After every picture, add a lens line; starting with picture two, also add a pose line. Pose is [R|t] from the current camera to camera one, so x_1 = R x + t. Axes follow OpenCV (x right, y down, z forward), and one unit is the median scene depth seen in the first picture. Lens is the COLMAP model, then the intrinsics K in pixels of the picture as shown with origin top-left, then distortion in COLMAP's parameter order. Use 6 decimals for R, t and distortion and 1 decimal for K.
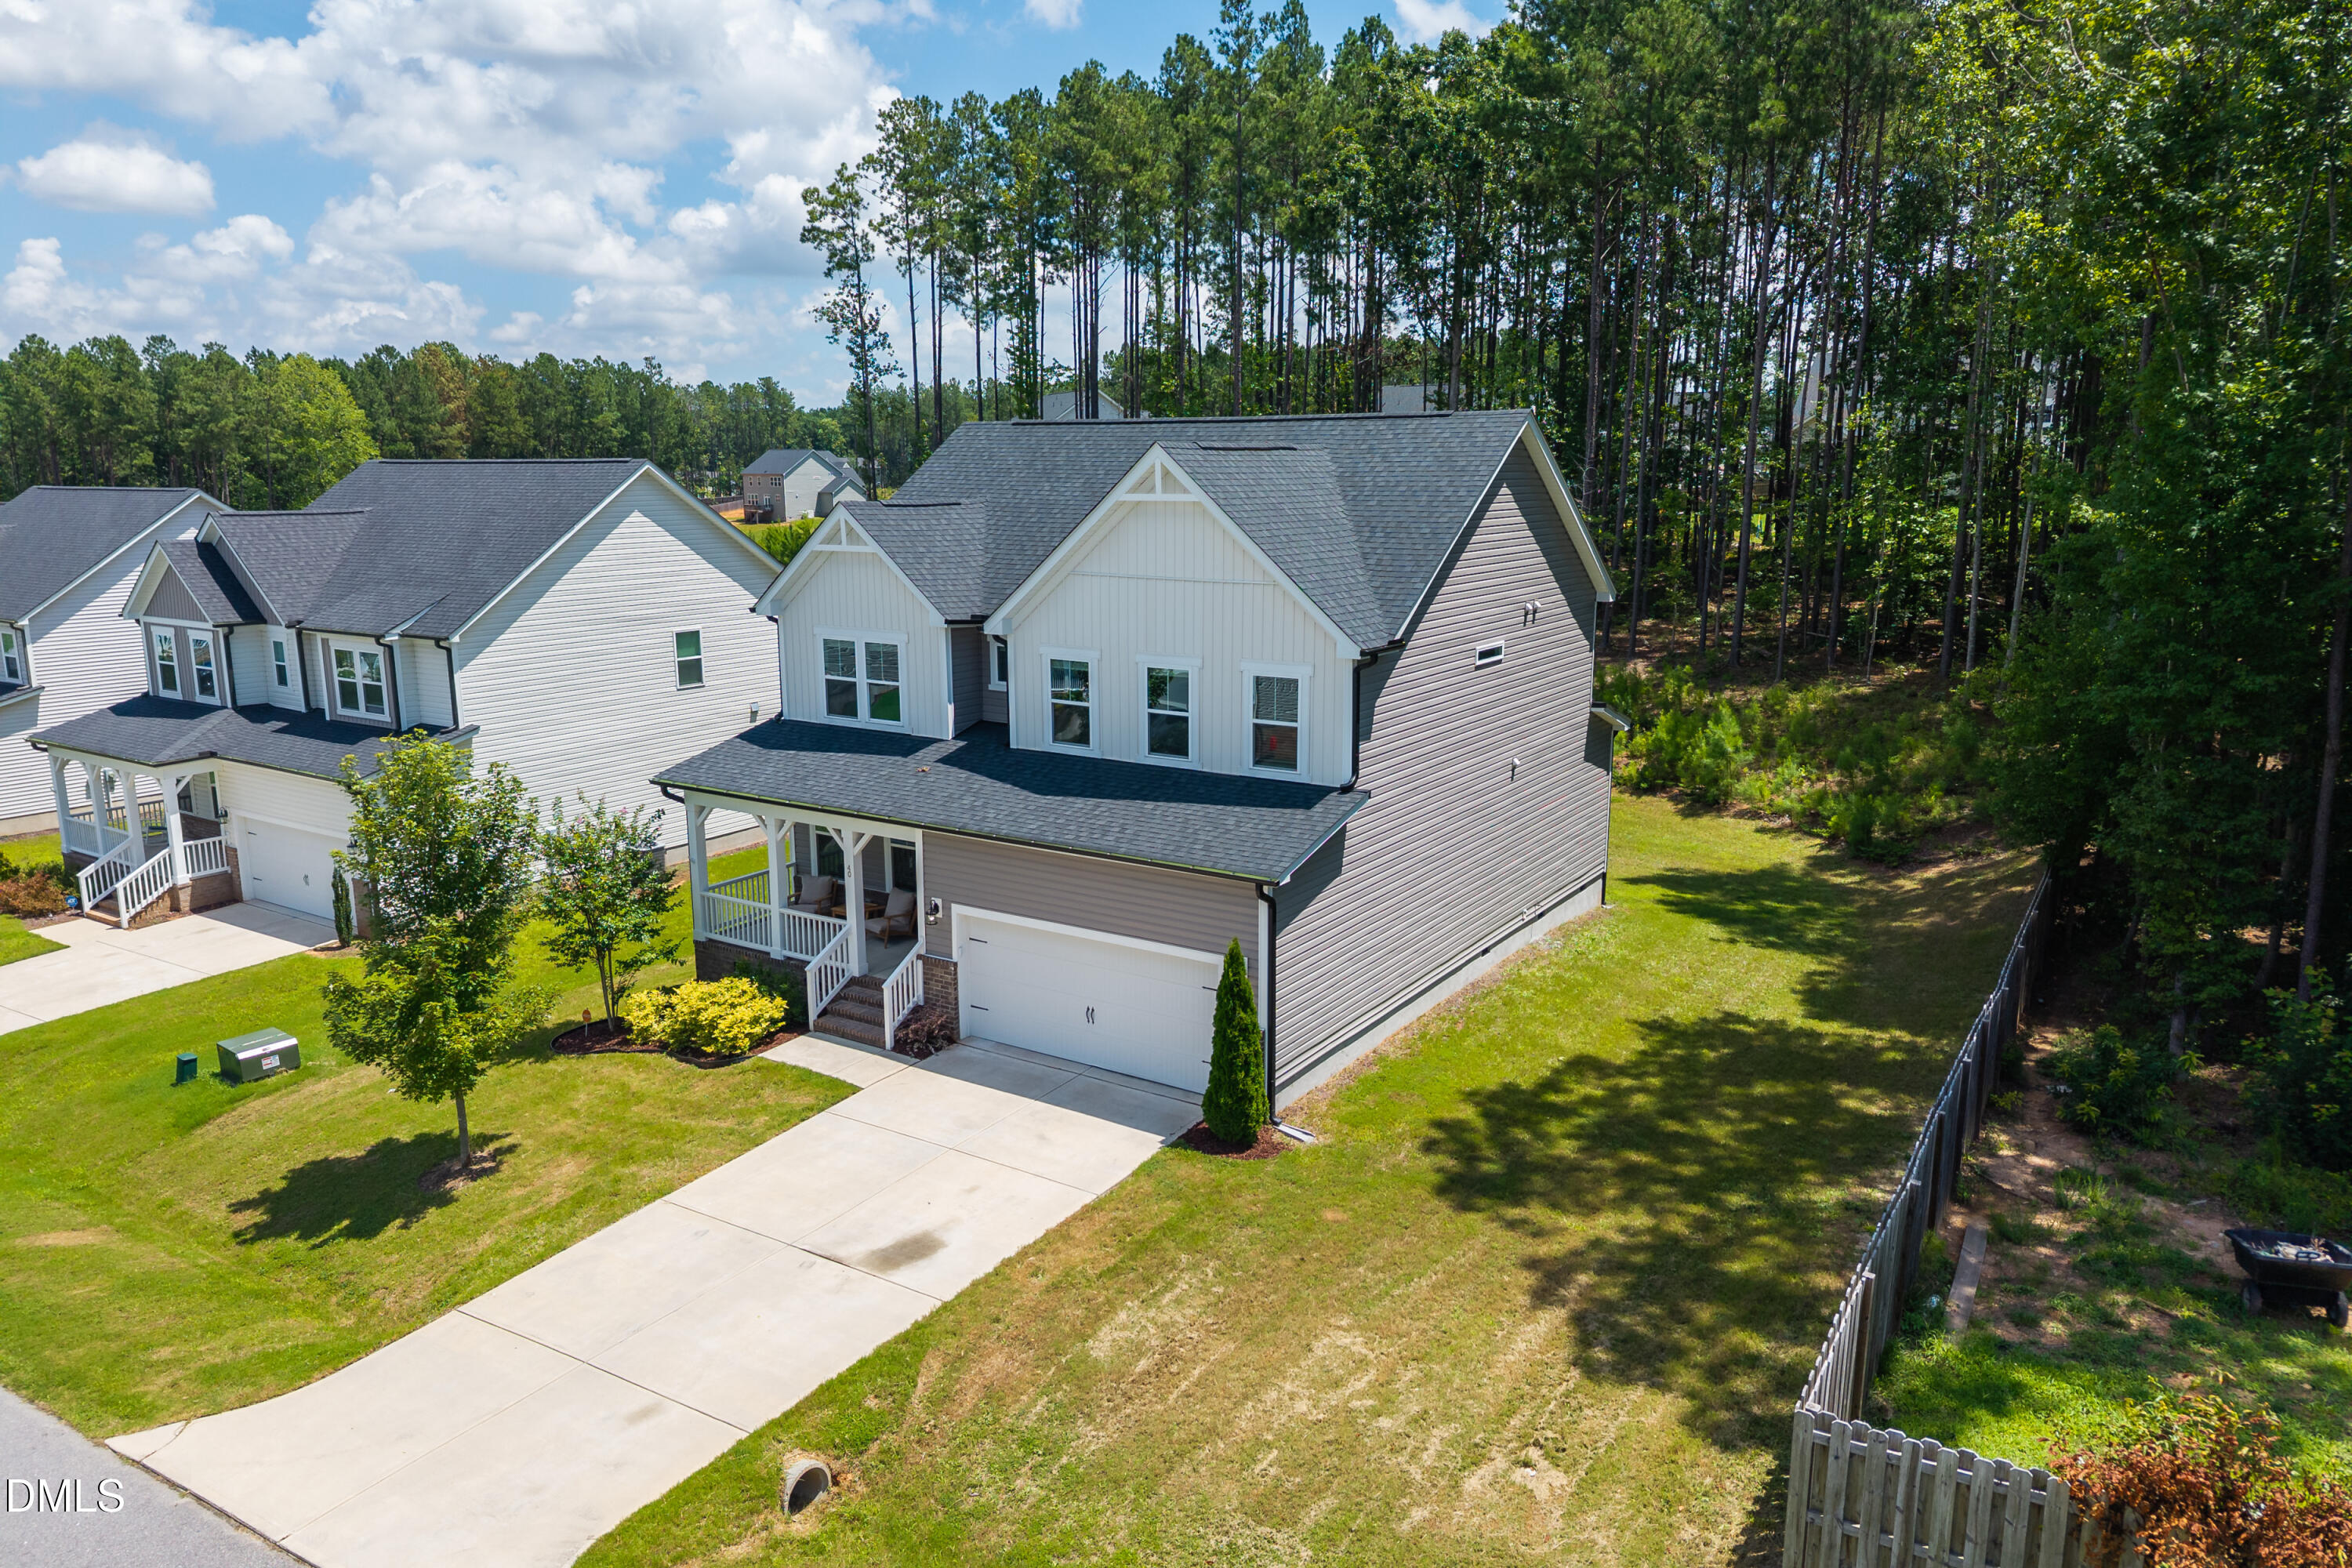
lens RADIAL K [[1591.3, 0, 1176.0], [0, 1591.3, 784.0], [0, 0, 1]] dist [0.033413, -0.000411]
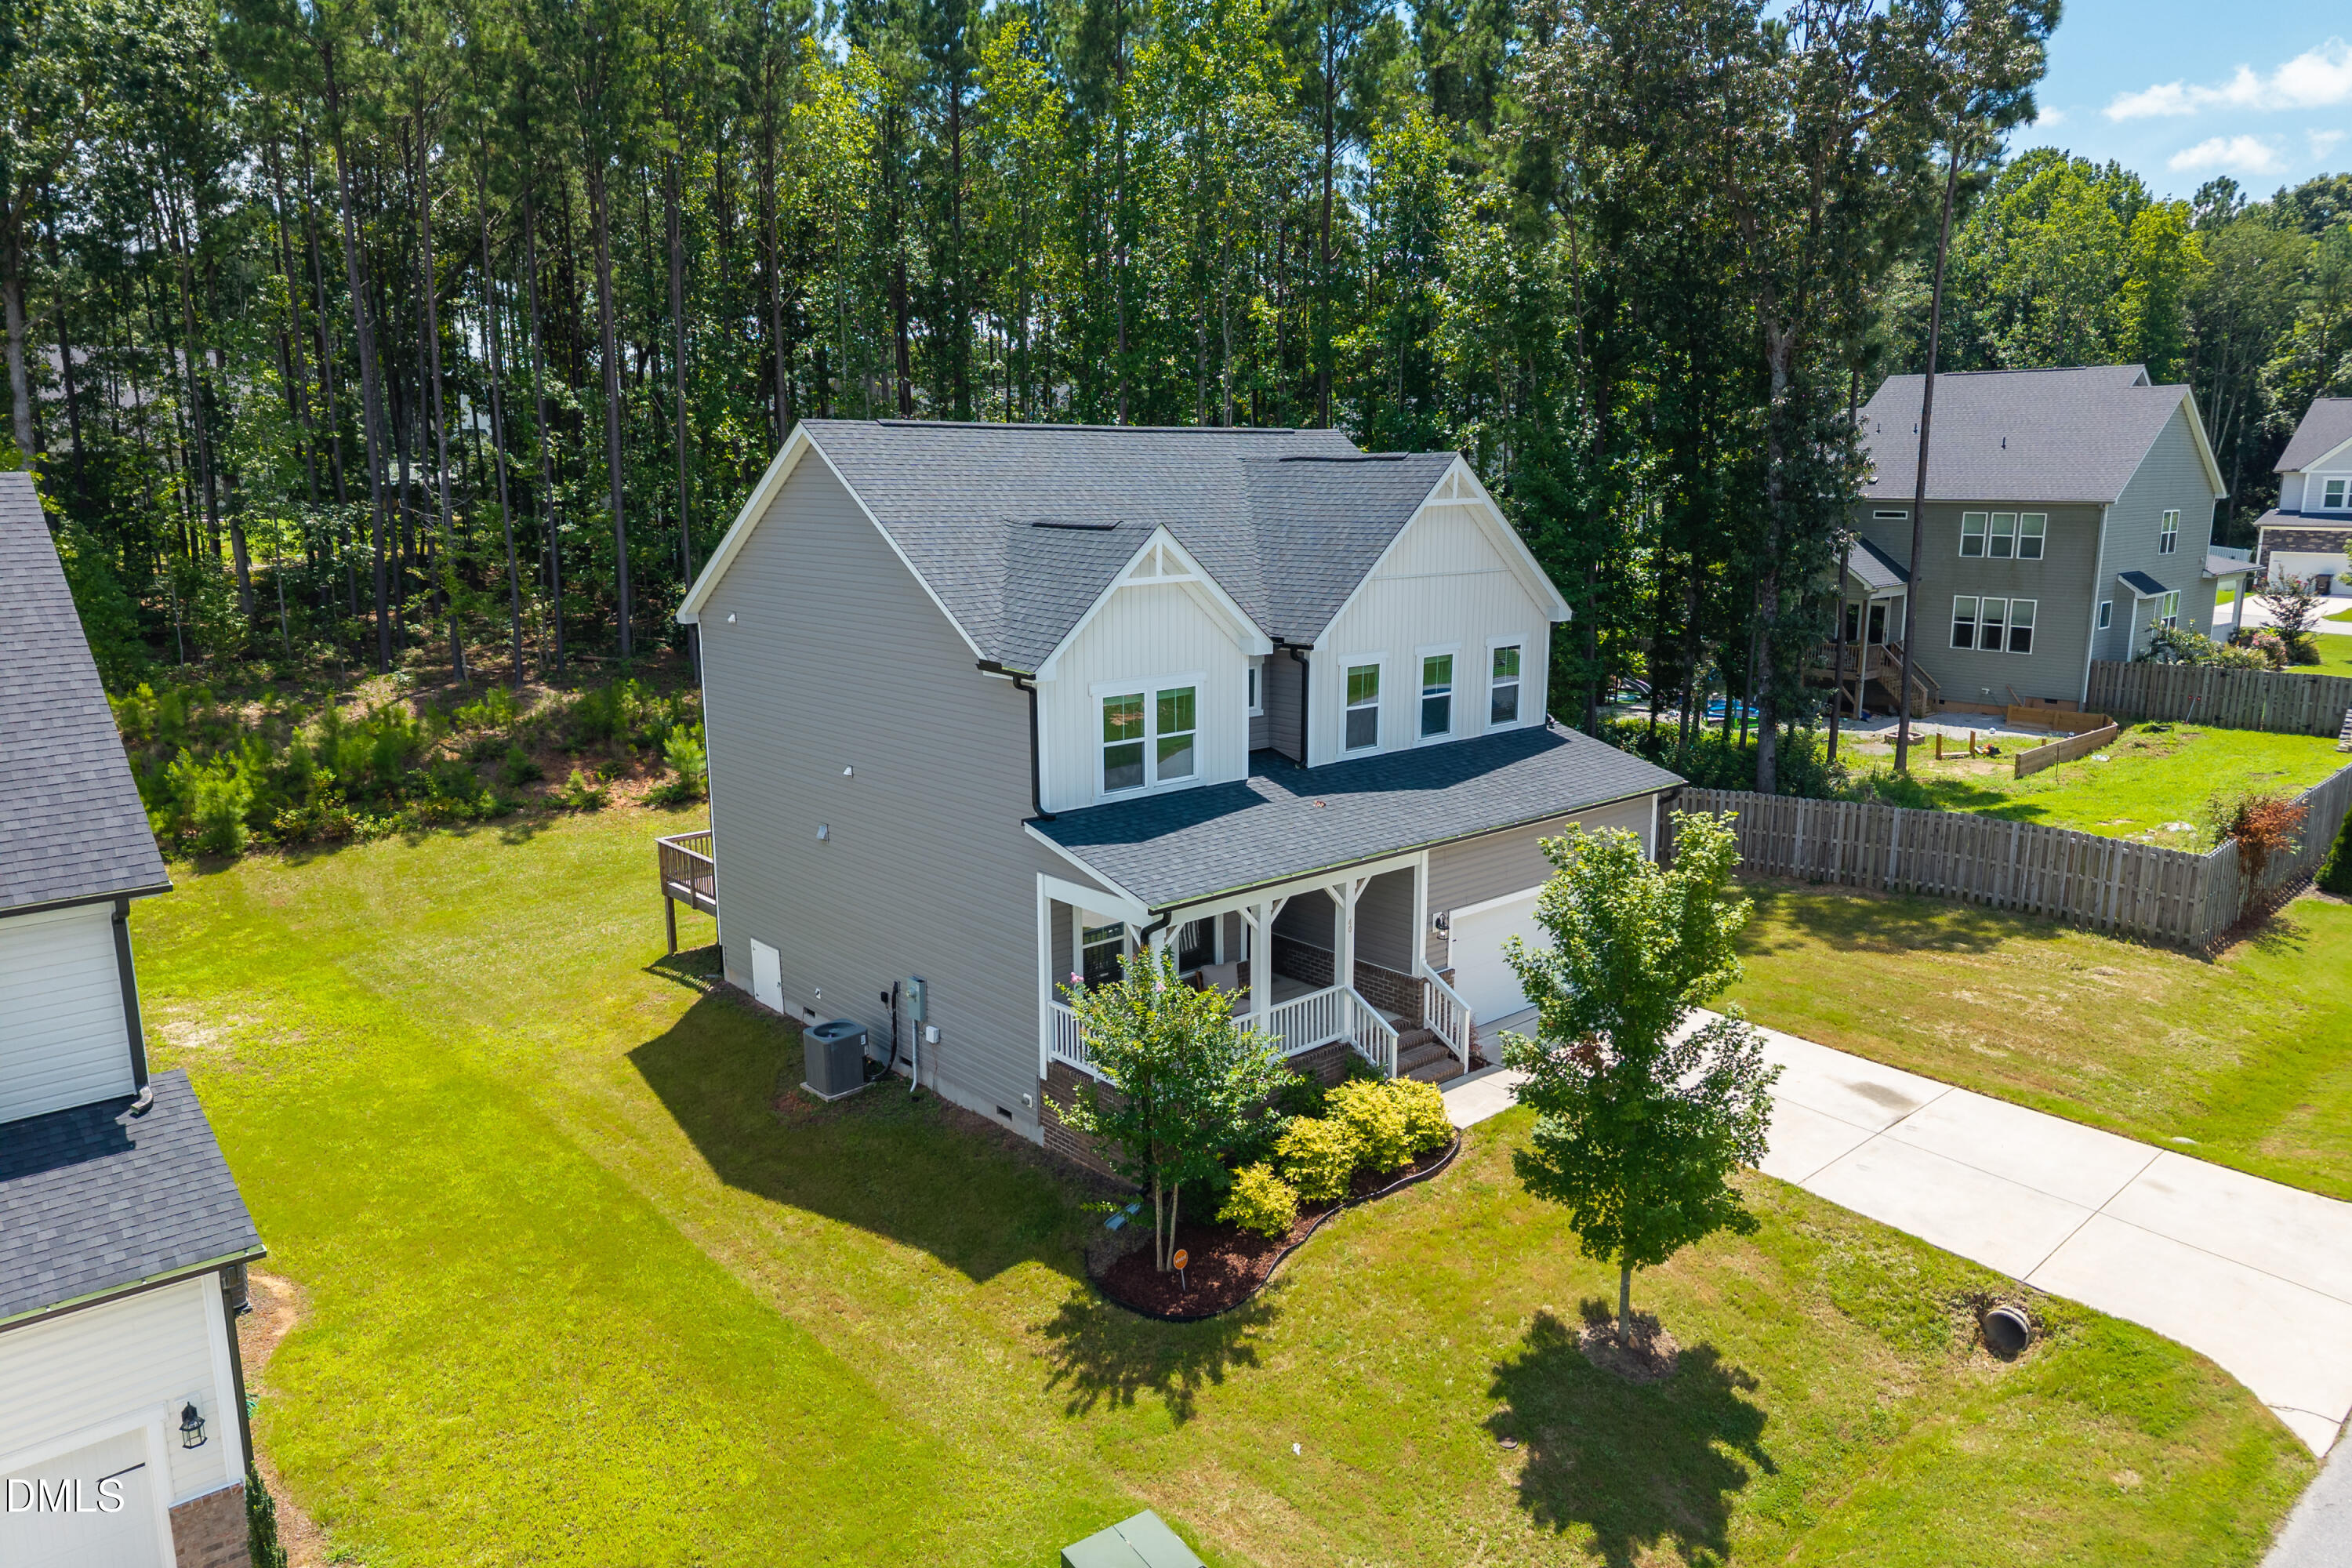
lens RADIAL K [[1565.8, 0, 1176.0], [0, 1565.8, 784.0], [0, 0, 1]] dist [0.005910, 0.000924]
pose [[0.269780, -0.194333, 0.943108, -1.117990], [0.200201, 0.969341, 0.142470, -0.179975], [-0.941880, 0.150375, 0.300414, 0.871950]]
